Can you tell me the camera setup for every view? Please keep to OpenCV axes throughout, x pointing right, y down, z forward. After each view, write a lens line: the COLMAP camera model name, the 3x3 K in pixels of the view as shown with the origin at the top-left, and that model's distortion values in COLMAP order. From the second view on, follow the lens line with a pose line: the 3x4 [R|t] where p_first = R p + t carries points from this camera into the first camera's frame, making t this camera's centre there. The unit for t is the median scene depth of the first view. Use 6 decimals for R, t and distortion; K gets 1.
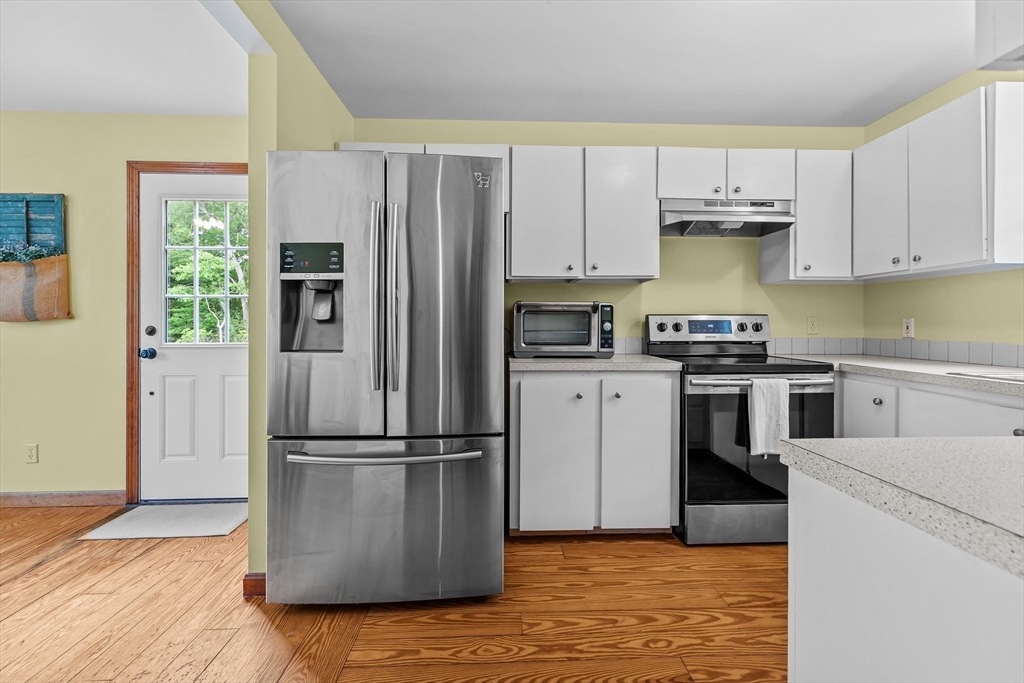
lens RADIAL K [[533.8, 0, 529.8], [0, 533.8, 320.8], [0, 0, 1]] dist [0.000222, 0.000154]
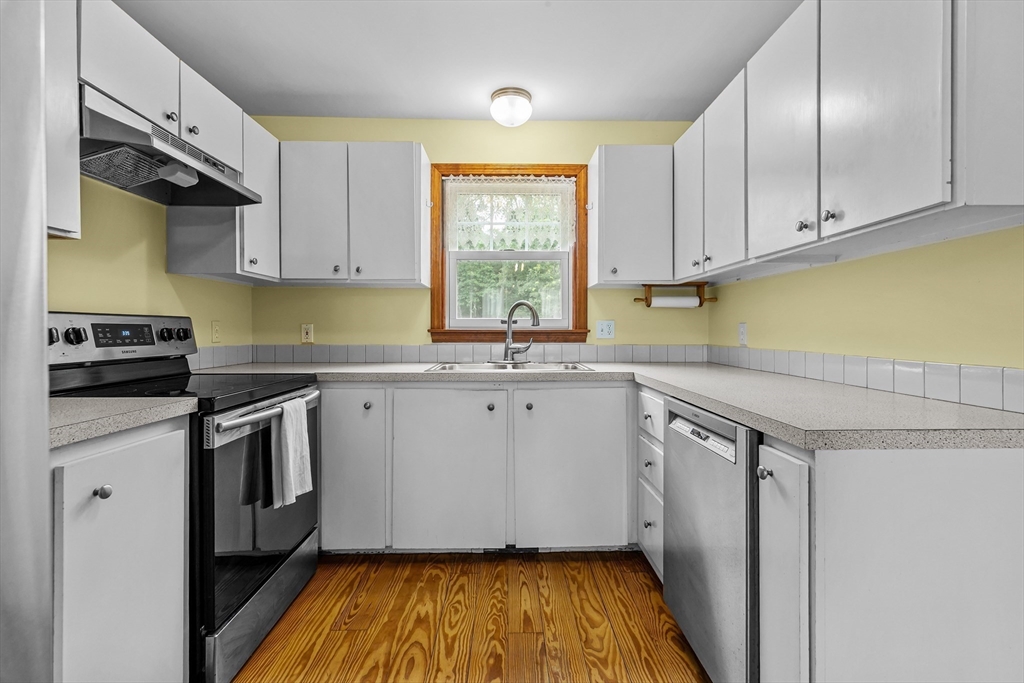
lens RADIAL K [[467.0, 0, 523.2], [0, 467.0, 331.3], [0, 0, 1]] dist [0.002246, 0.000201]
pose [[0.000274, -0.004421, 0.999990, -0.198482], [-0.006900, 0.999966, 0.004423, 0.002002], [-0.999976, -0.006901, 0.000244, 0.582161]]
